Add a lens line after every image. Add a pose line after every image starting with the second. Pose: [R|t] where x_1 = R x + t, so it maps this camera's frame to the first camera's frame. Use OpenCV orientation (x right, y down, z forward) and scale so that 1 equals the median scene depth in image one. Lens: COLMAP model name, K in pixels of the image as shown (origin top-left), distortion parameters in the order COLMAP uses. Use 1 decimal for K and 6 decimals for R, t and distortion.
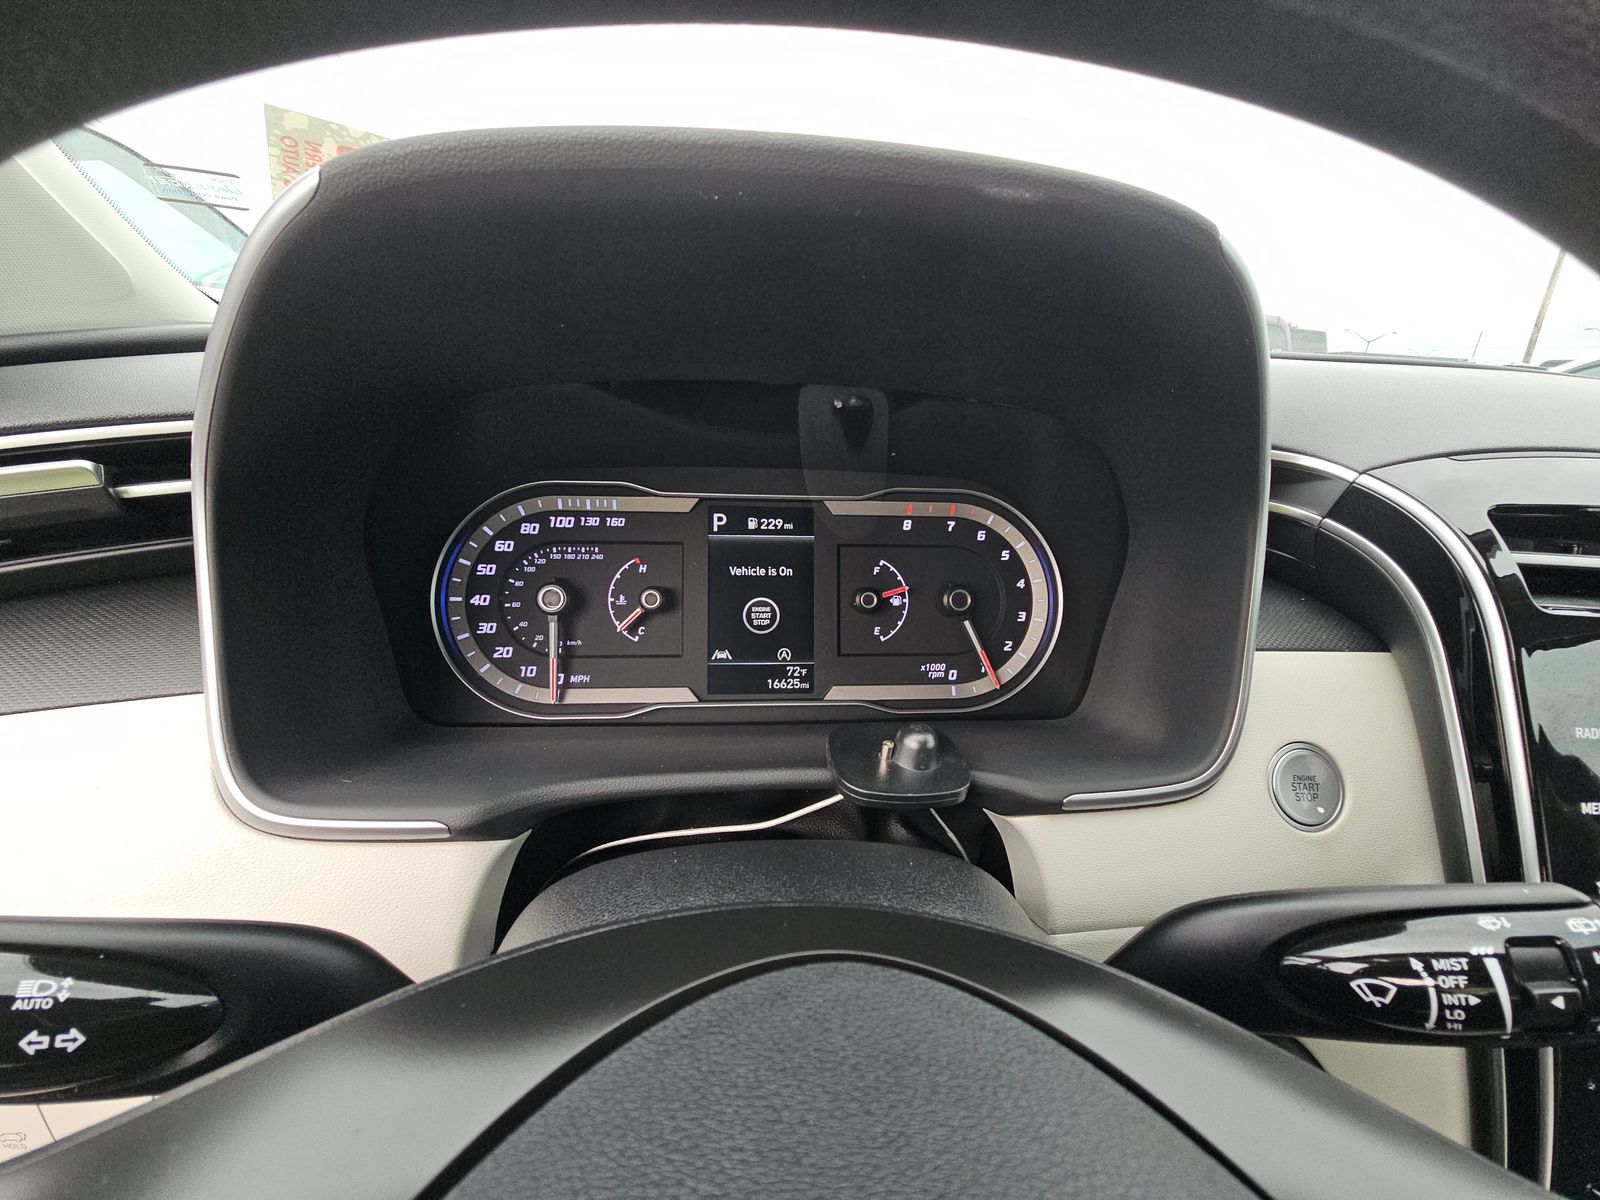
lens RADIAL K [[656.5, 0, 802.0], [0, 656.5, 593.1], [0, 0, 1]] dist [0.011875, -0.004991]
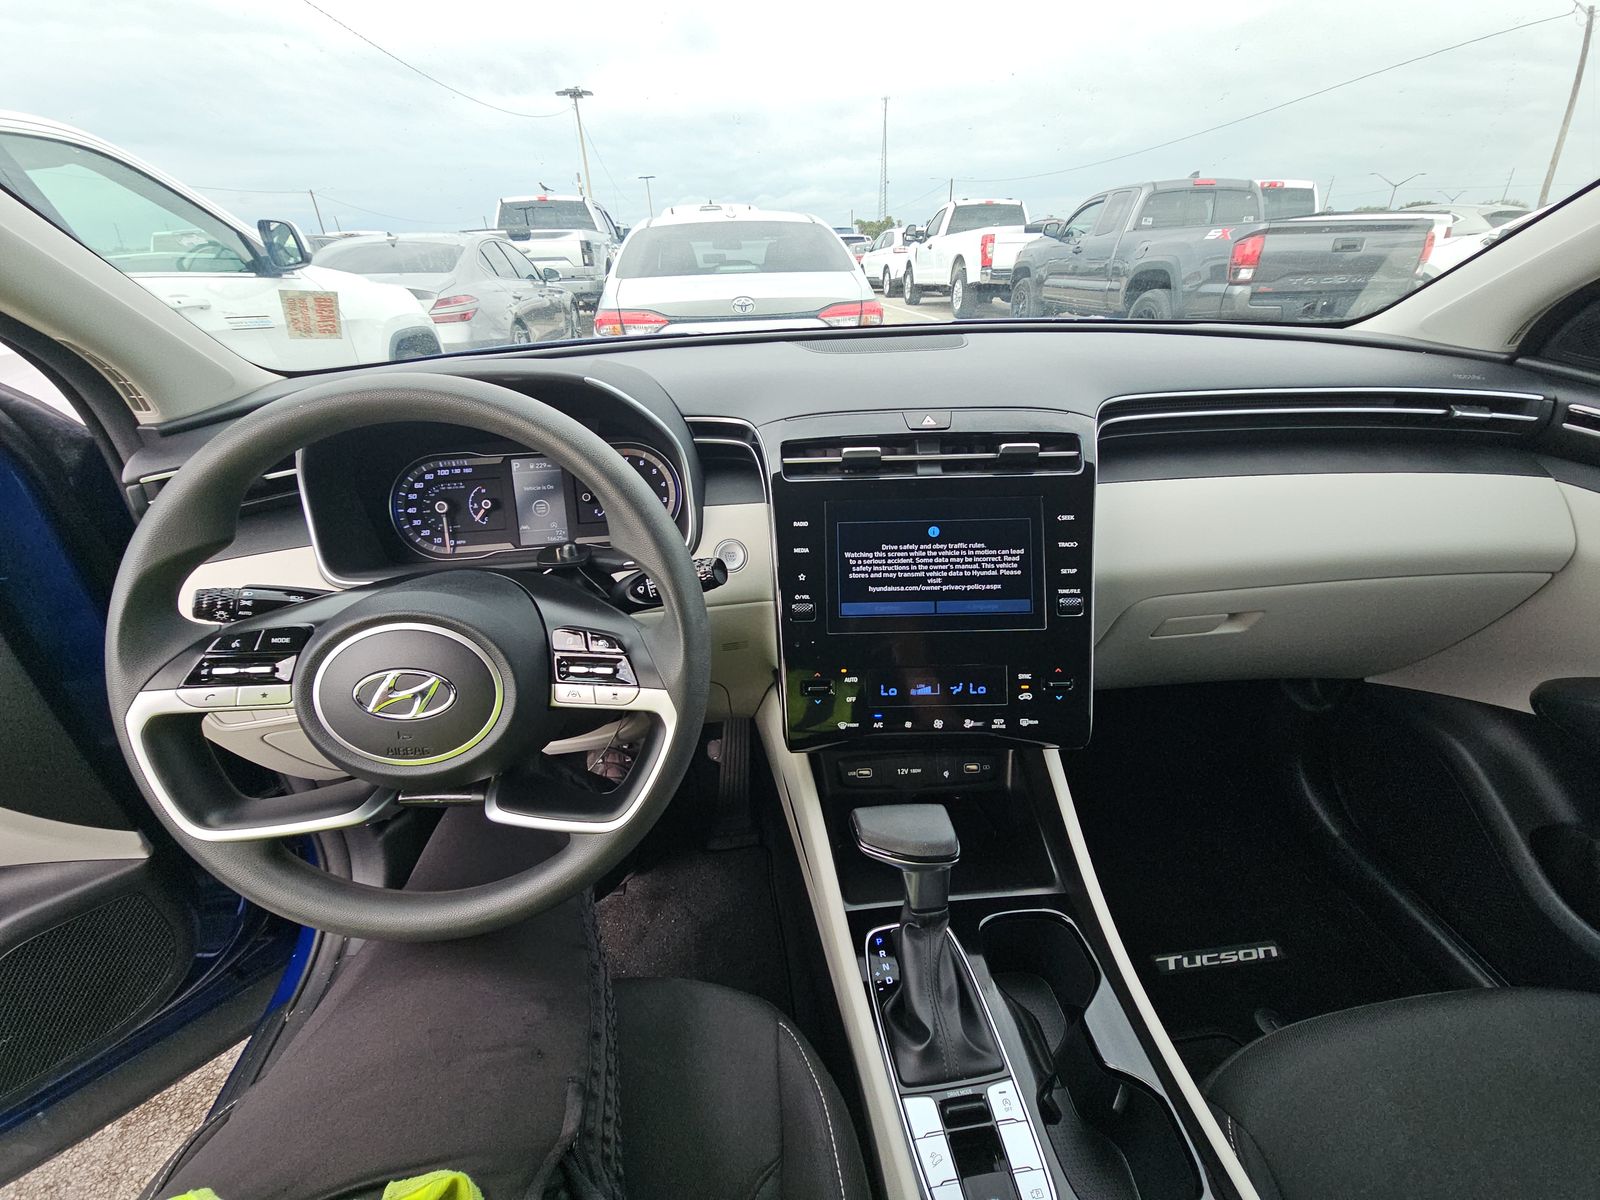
lens RADIAL K [[656.5, 0, 802.0], [0, 656.5, 593.1], [0, 0, 1]] dist [0.011875, -0.004991]
pose [[0.996934, -0.074816, -0.022937, 0.852114], [0.077134, 0.988913, 0.126890, 0.104784], [0.013189, -0.128270, 0.991652, -1.225183]]
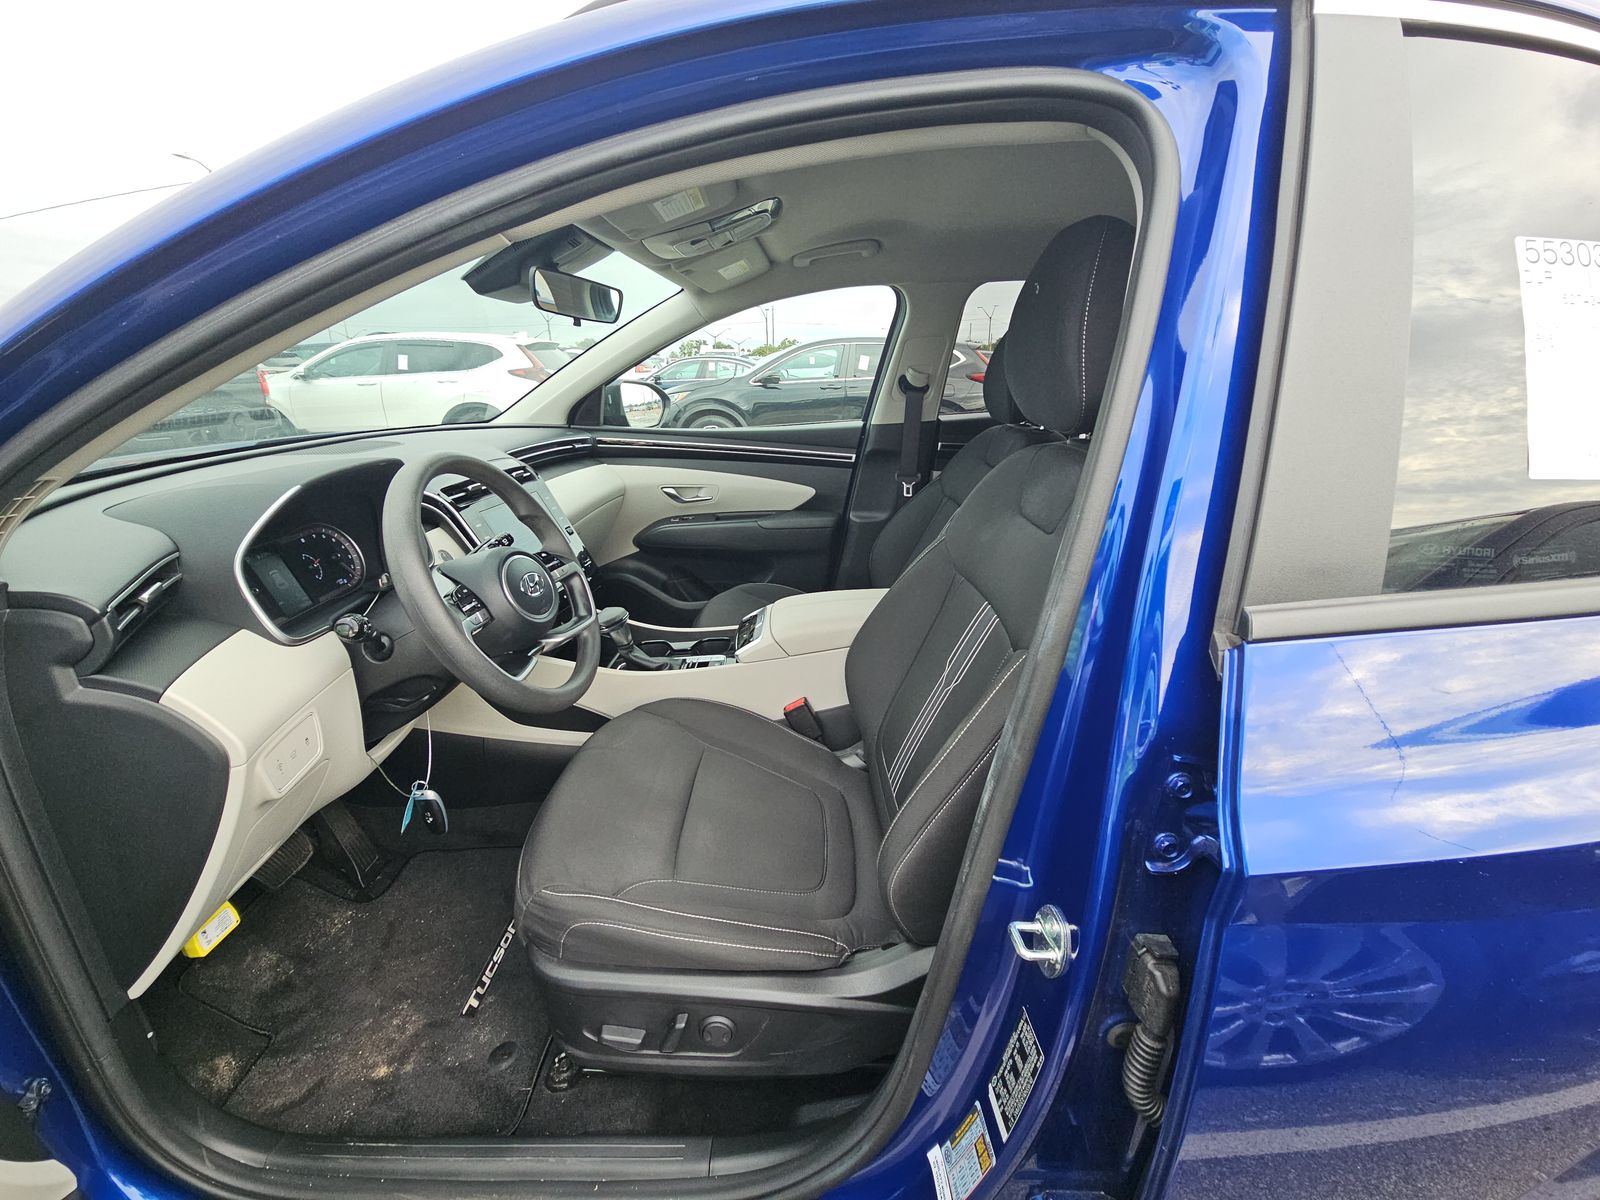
lens RADIAL K [[656.5, 0, 802.0], [0, 656.5, 593.1], [0, 0, 1]] dist [0.011875, -0.004991]
pose [[0.103889, -0.372591, 0.922162, -2.565027], [0.350709, 0.881348, 0.316590, -0.039551], [-0.930704, 0.290520, 0.222233, -1.645594]]
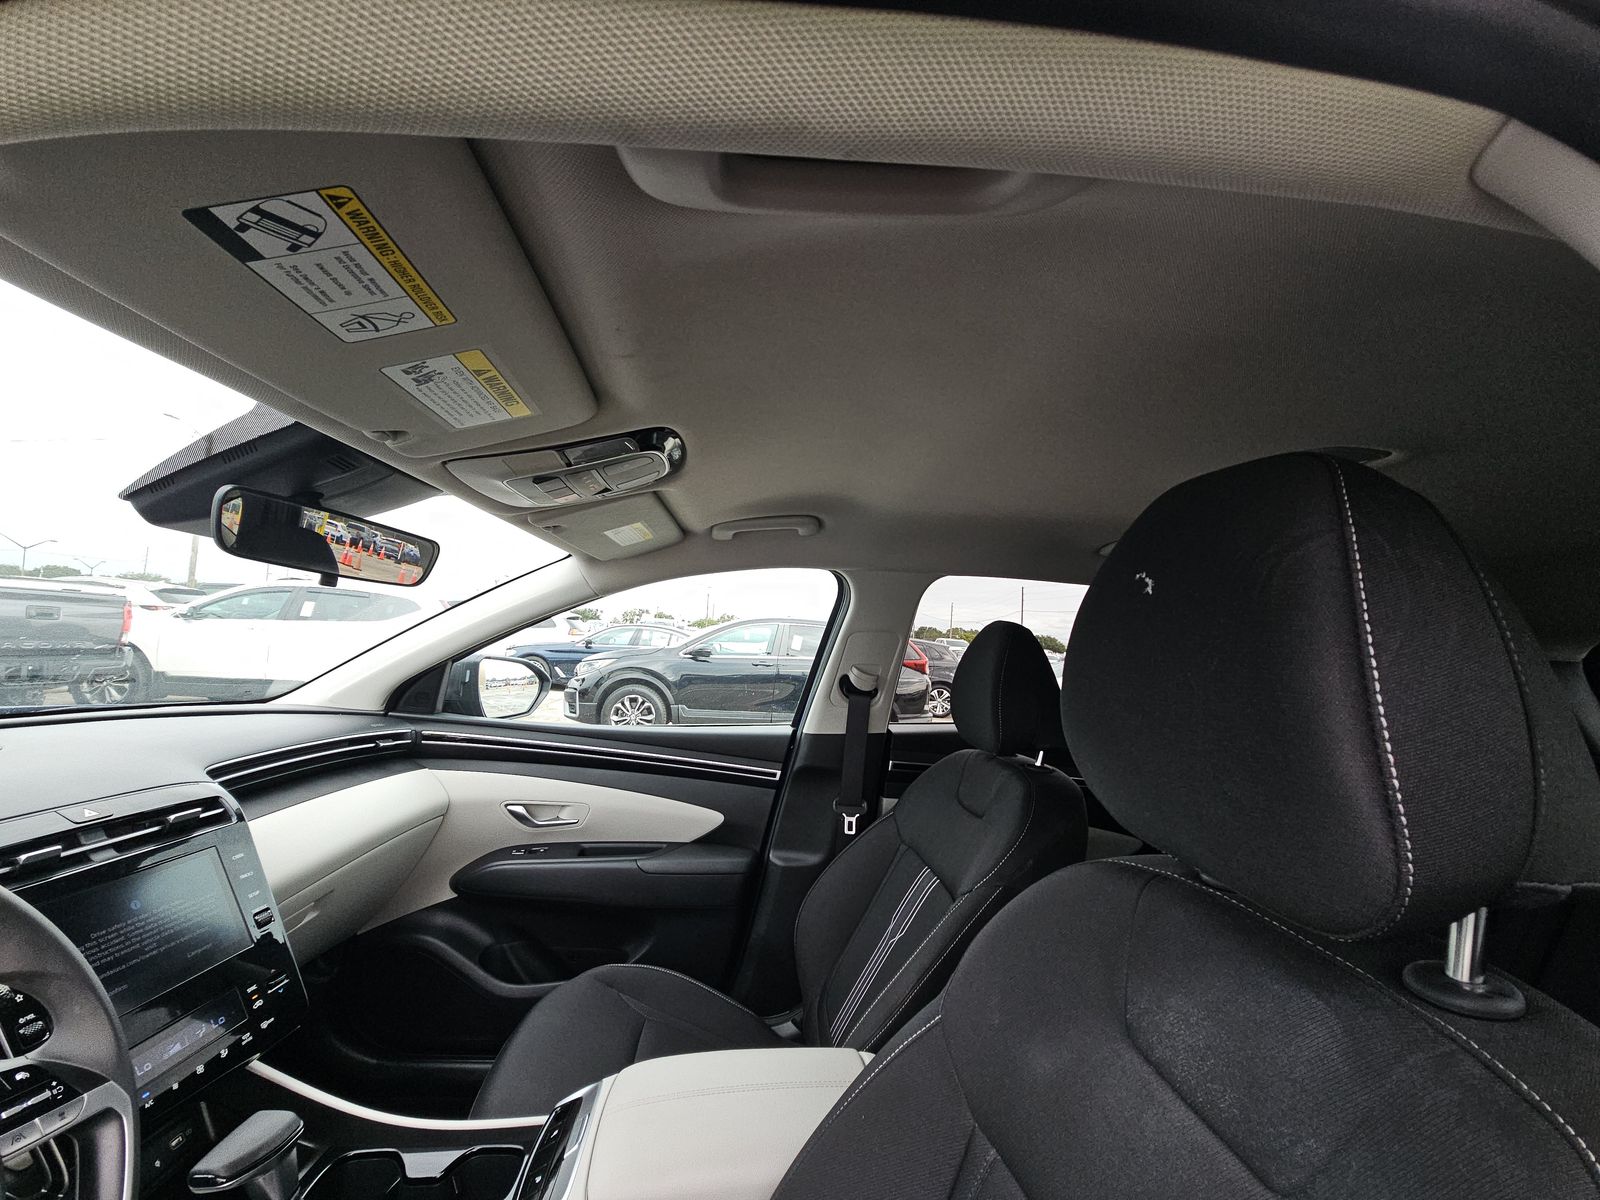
lens RADIAL K [[623.2, 0, 800.0], [0, 623.2, 600.0], [0, 0, 1]] dist [0.066515, -0.032932]
pose [[0.014304, 0.014490, 0.999793, -0.821325], [0.284716, 0.958443, -0.017964, -0.090470], [-0.958505, 0.284914, 0.009584, -1.634207]]
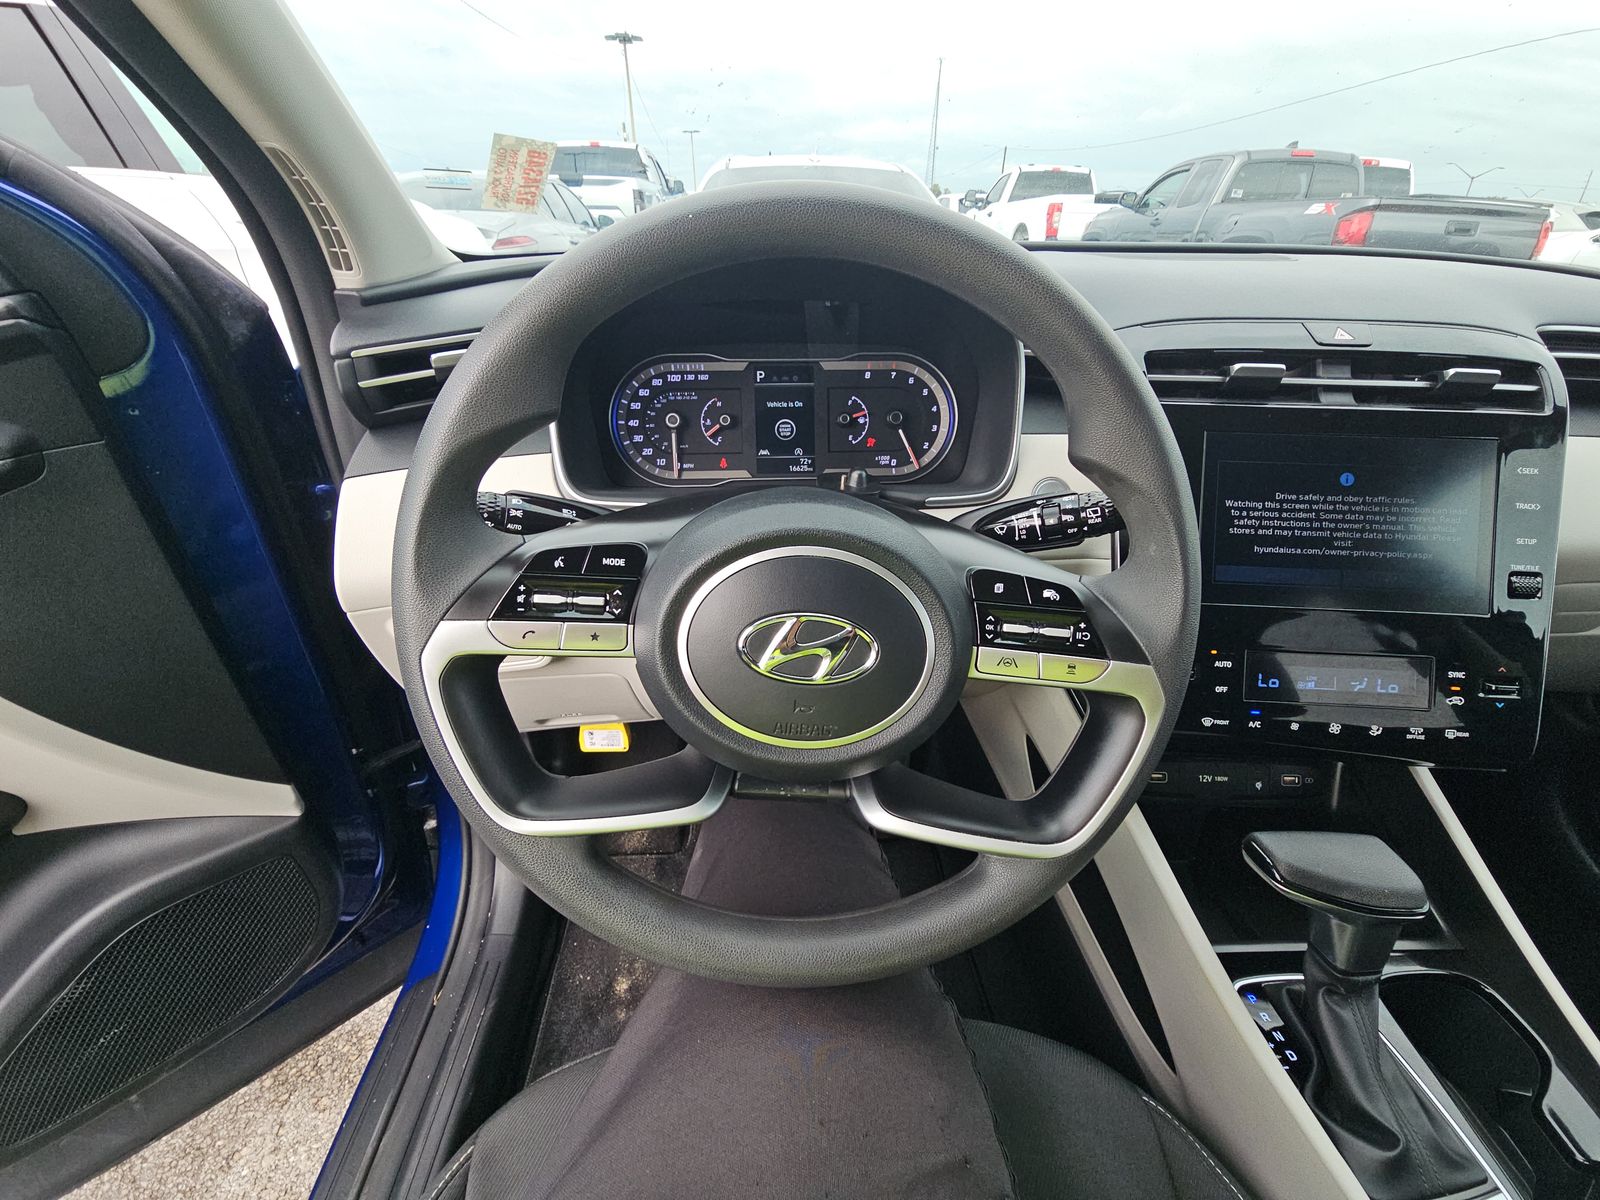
lens RADIAL K [[656.5, 0, 802.0], [0, 656.5, 593.1], [0, 0, 1]] dist [0.011875, -0.004991]
pose [[0.998629, -0.012335, -0.050868, 0.070448], [0.020602, 0.986020, 0.165348, 0.181349], [0.048118, -0.166170, 0.984922, -0.853658]]
